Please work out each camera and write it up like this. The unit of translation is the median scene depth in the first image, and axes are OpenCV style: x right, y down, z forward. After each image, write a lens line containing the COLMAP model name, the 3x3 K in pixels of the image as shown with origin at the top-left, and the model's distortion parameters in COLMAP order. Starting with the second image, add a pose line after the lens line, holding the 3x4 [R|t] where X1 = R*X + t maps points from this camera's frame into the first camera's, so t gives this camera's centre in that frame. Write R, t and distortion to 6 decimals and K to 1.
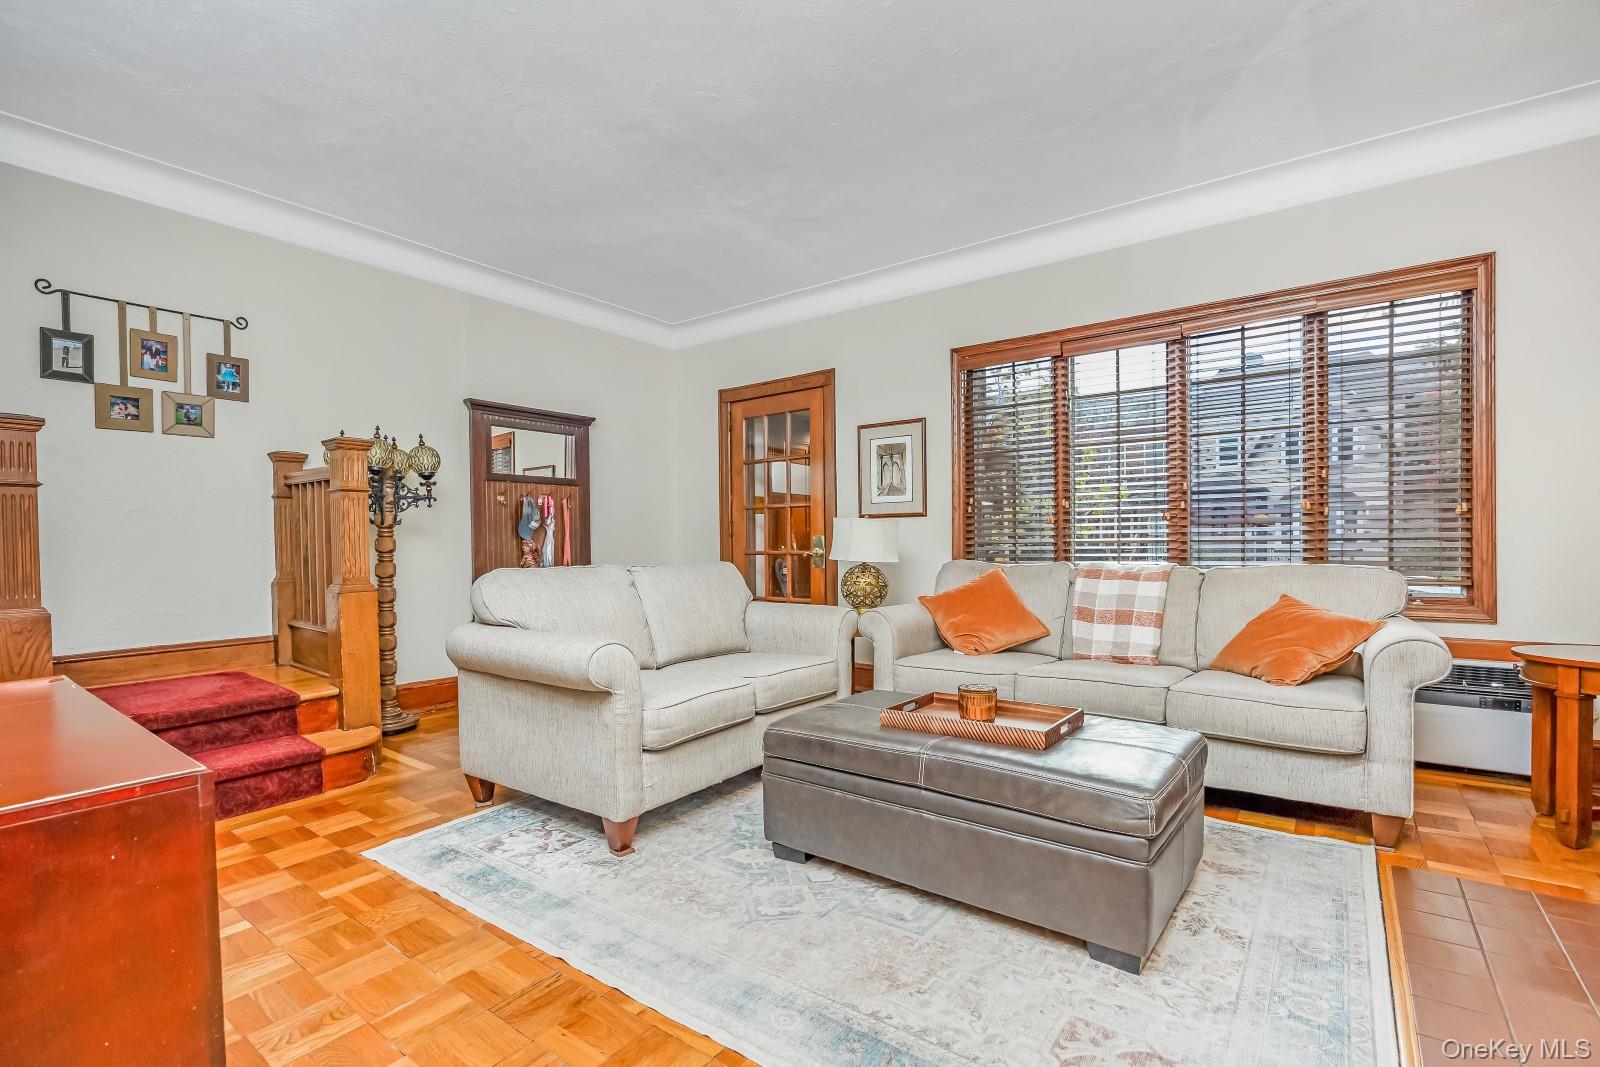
lens RADIAL K [[723.6, 0, 805.5], [0, 723.6, 549.2], [0, 0, 1]] dist [-0.000692, -0.000059]
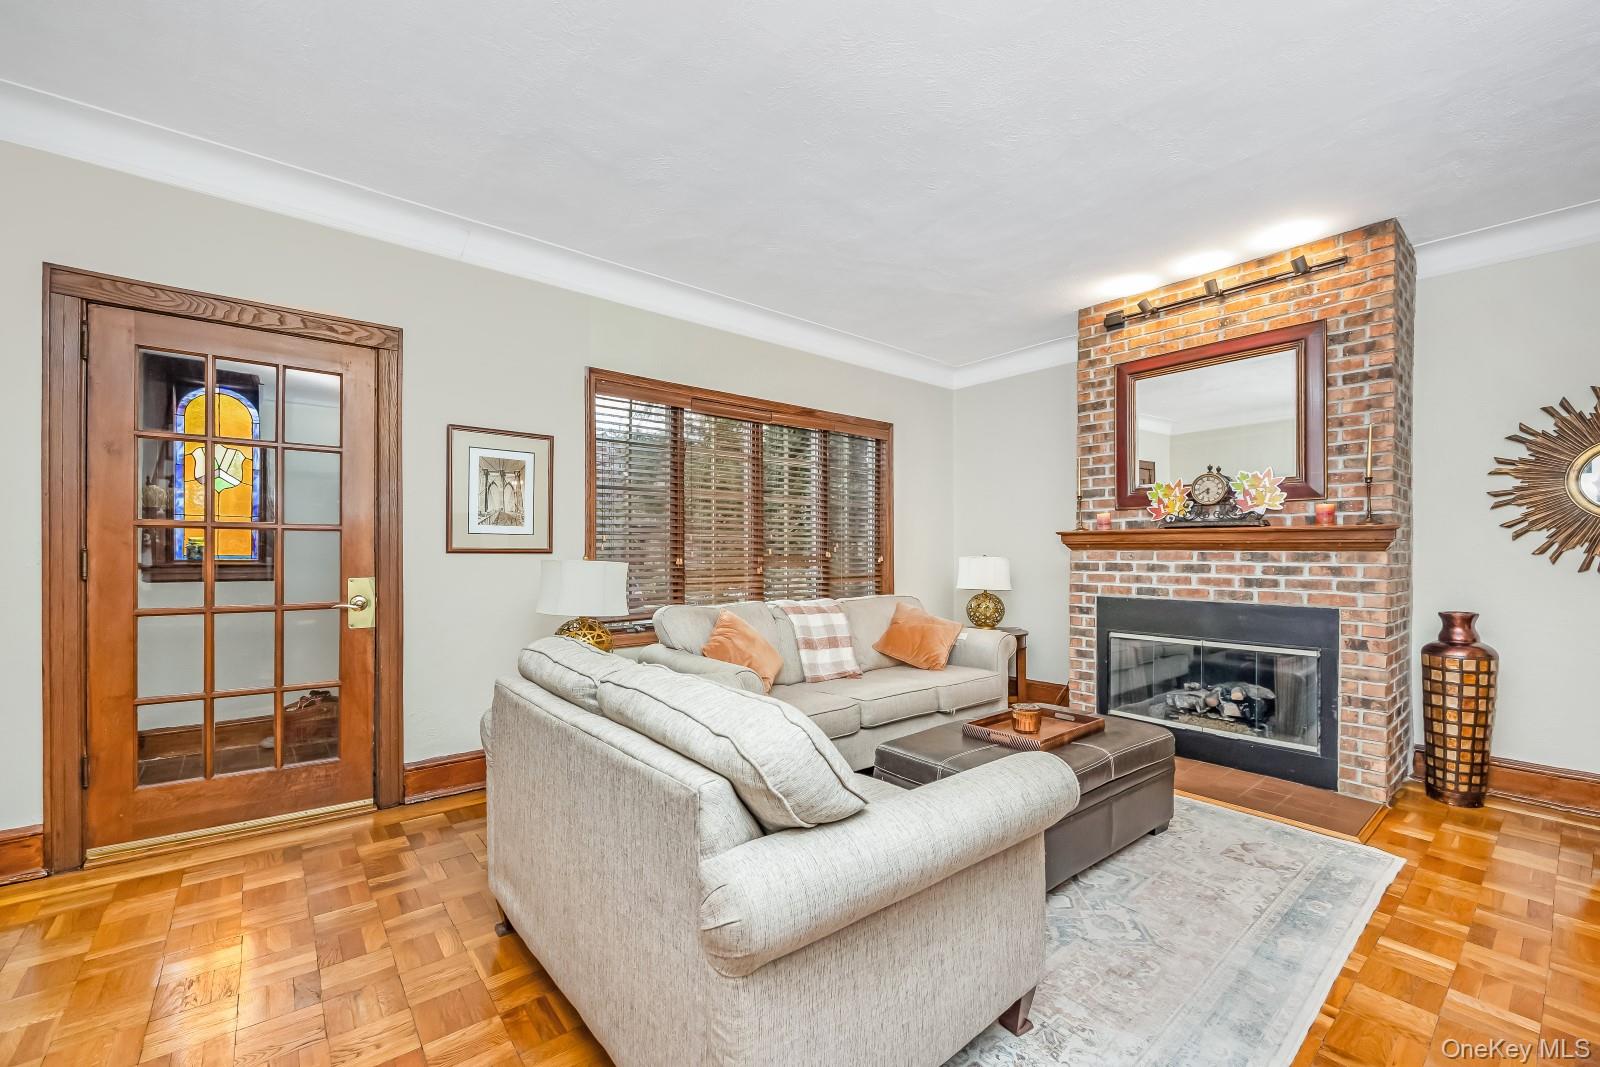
lens RADIAL K [[661.9, 0, 800.8], [0, 661.9, 553.1], [0, 0, 1]] dist [-0.000995, -0.000058]
pose [[0.238726, 0.012130, 0.971011, -0.496647], [0.003702, 0.999903, -0.013401, -0.034060], [-0.971080, 0.006794, 0.238658, 0.526406]]
